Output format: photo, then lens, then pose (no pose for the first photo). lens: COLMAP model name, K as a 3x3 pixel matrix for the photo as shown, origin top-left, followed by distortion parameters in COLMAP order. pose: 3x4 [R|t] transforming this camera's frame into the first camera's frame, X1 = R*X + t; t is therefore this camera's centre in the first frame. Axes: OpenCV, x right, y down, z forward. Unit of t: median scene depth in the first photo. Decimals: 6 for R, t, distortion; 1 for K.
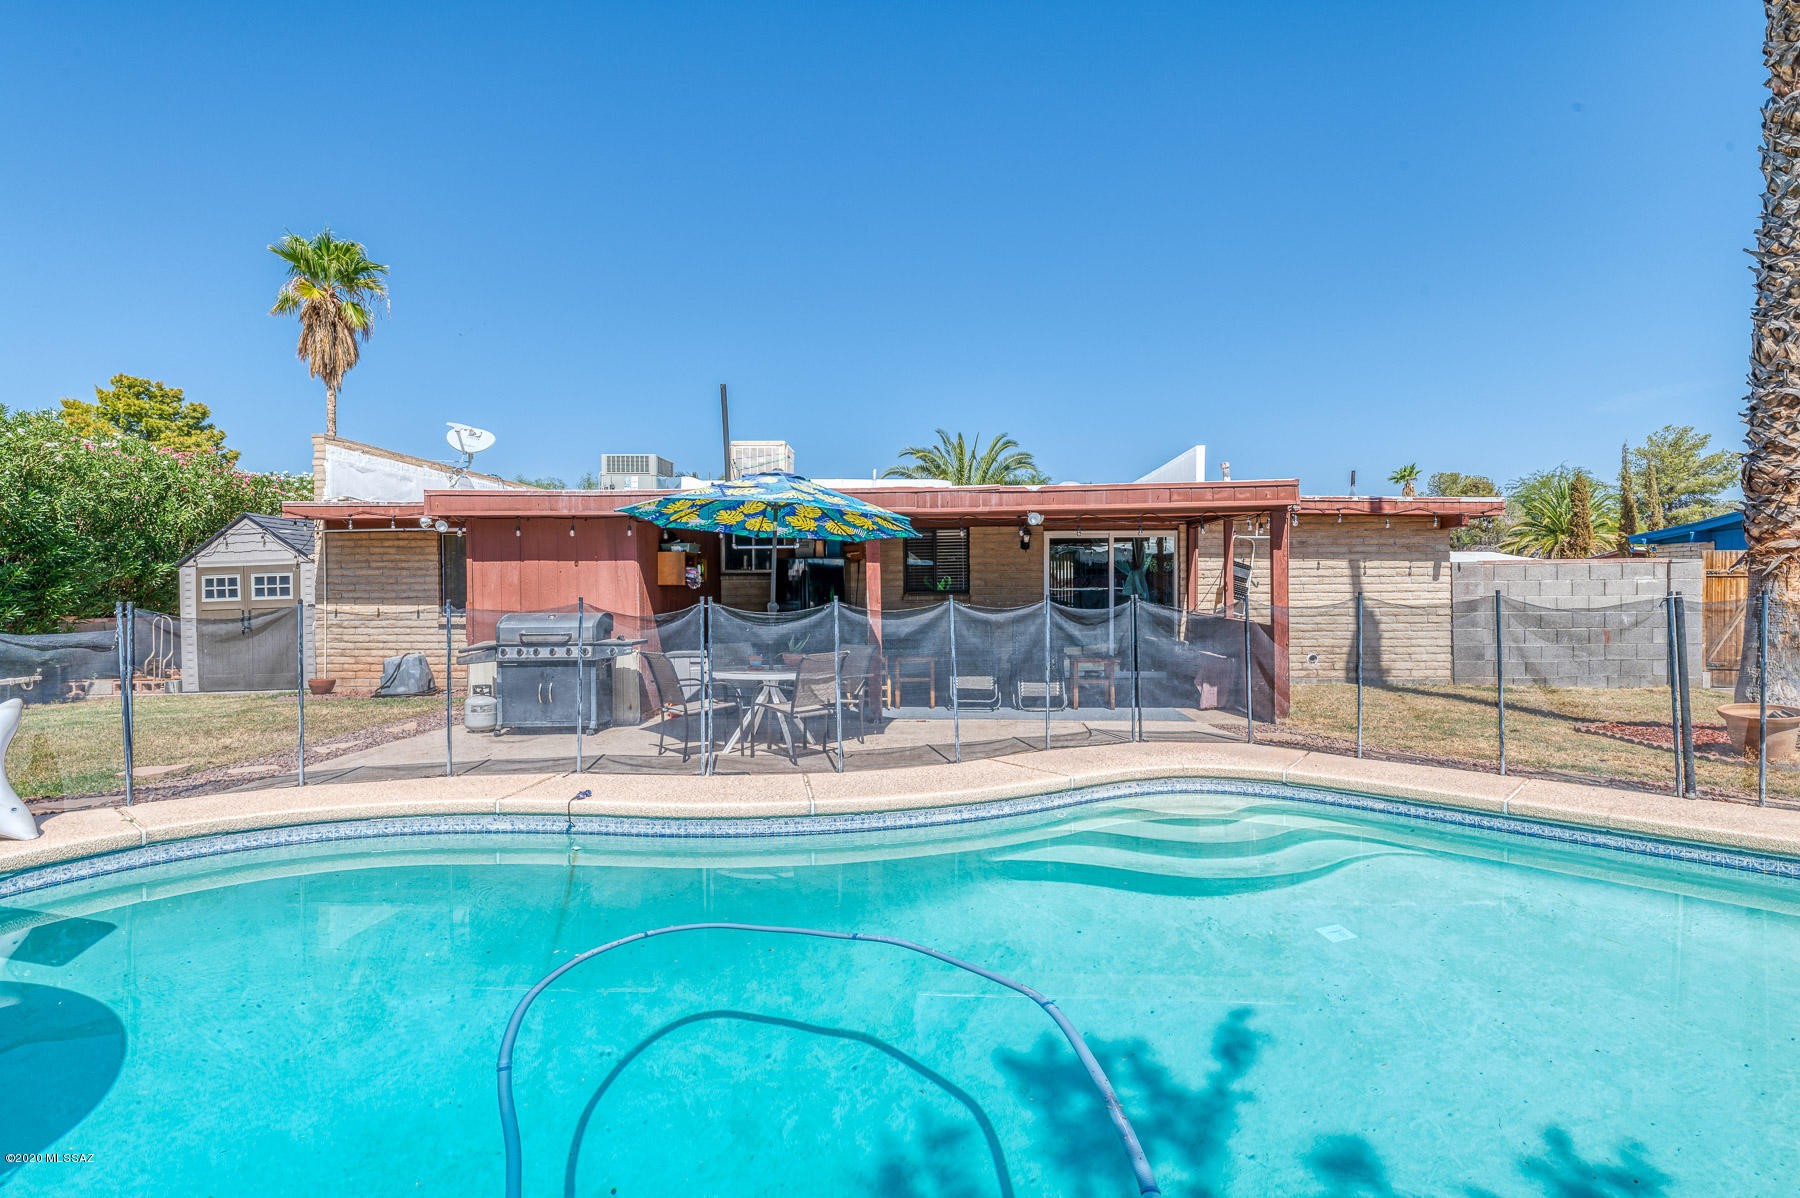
lens RADIAL K [[869.9, 0, 905.3], [0, 869.9, 598.7], [0, 0, 1]] dist [-0.001658, 0.000869]
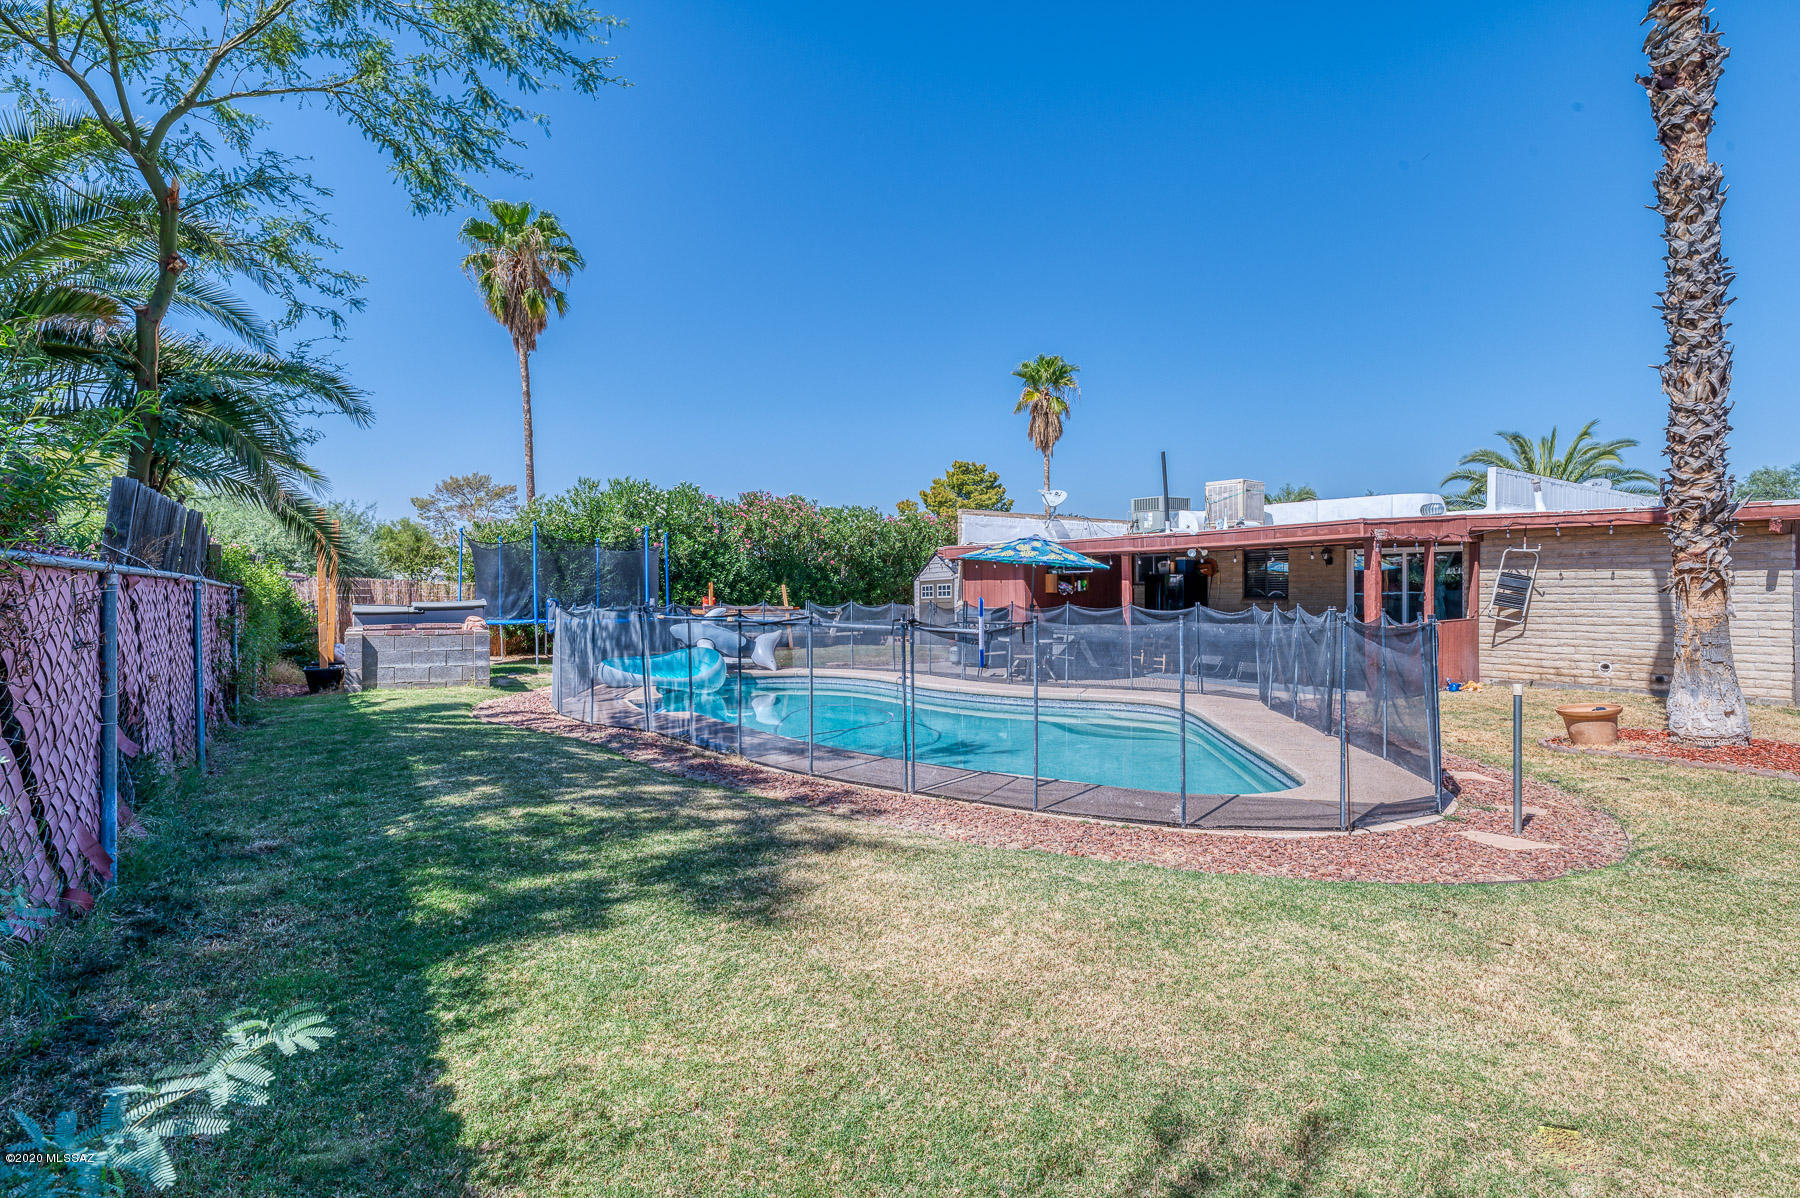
lens RADIAL K [[869.9, 0, 893.8], [0, 869.9, 593.5], [0, 0, 1]] dist [-0.001658, 0.000869]
pose [[0.616901, 0.007061, -0.787009, 0.715740], [-0.007036, 0.999969, 0.003456, -0.014107], [0.787009, 0.003406, 0.616932, -0.267640]]
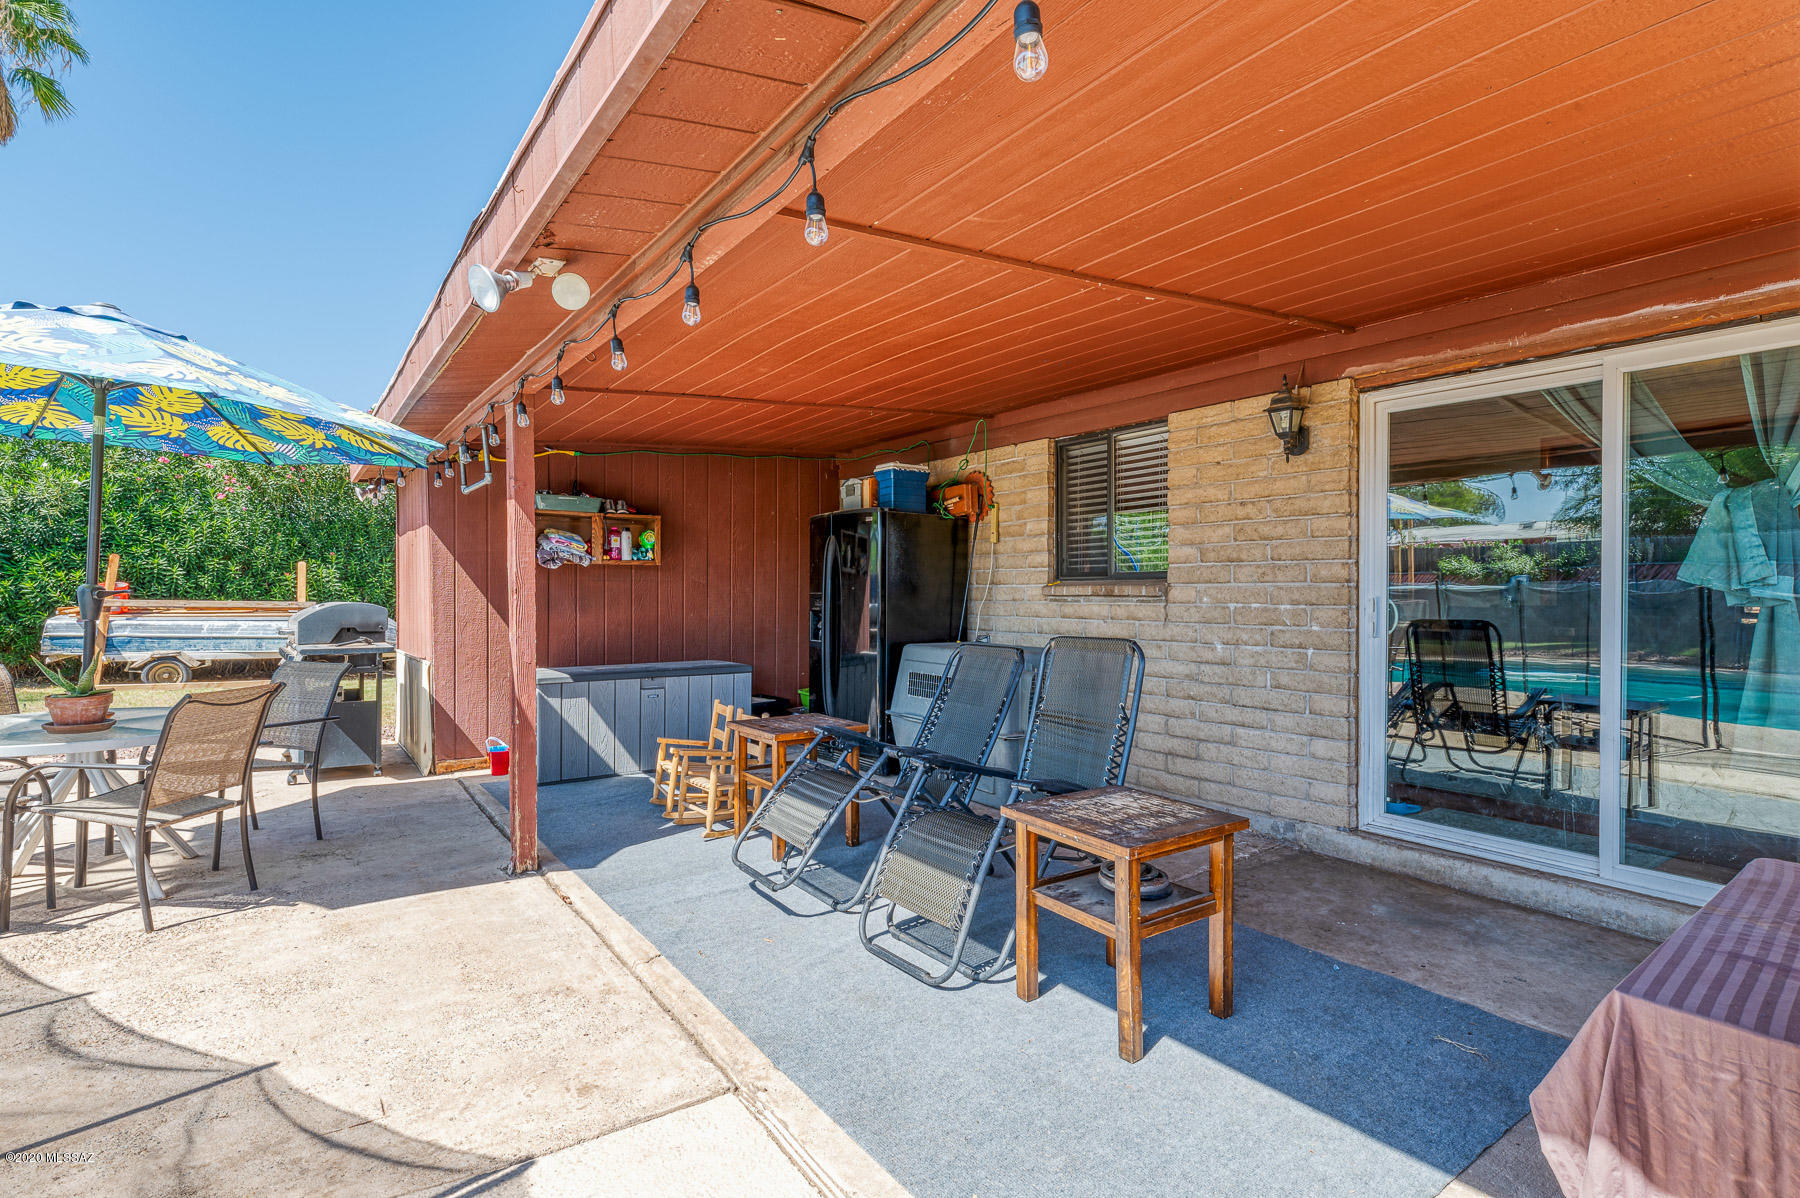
lens RADIAL K [[869.9, 0, 887.1], [0, 869.9, 598.5], [0, 0, 1]] dist [-0.001658, 0.000869]
pose [[0.611873, 0.012921, -0.790851, 0.302344], [-0.016391, 0.999859, 0.003655, 0.002721], [0.790787, 0.010726, 0.611998, 0.631182]]
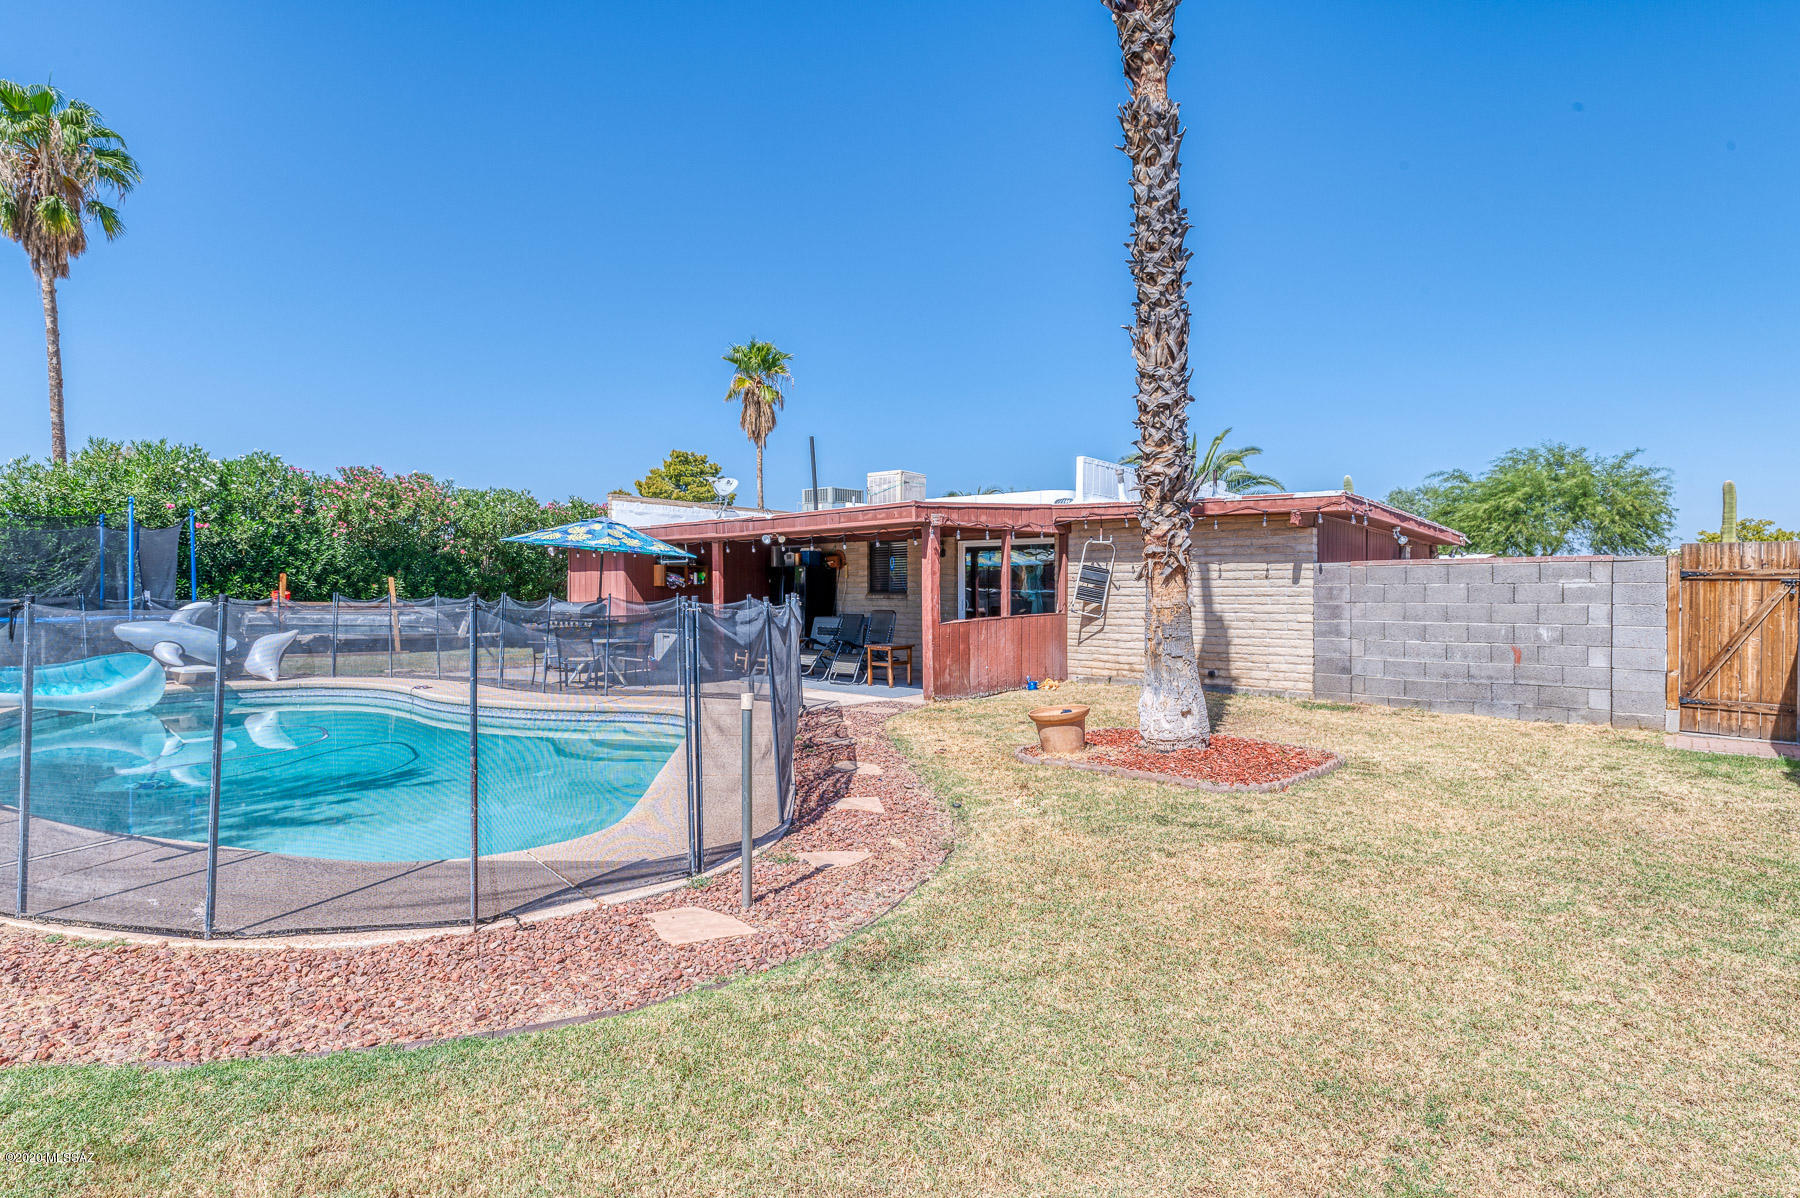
lens RADIAL K [[869.9, 0, 897.9], [0, 869.9, 592.7], [0, 0, 1]] dist [-0.001658, 0.000869]
pose [[0.789259, 0.008443, -0.614002, 0.791318], [-0.011725, 0.999930, -0.001322, -0.005346], [0.613948, 0.008242, 0.789303, 0.022897]]
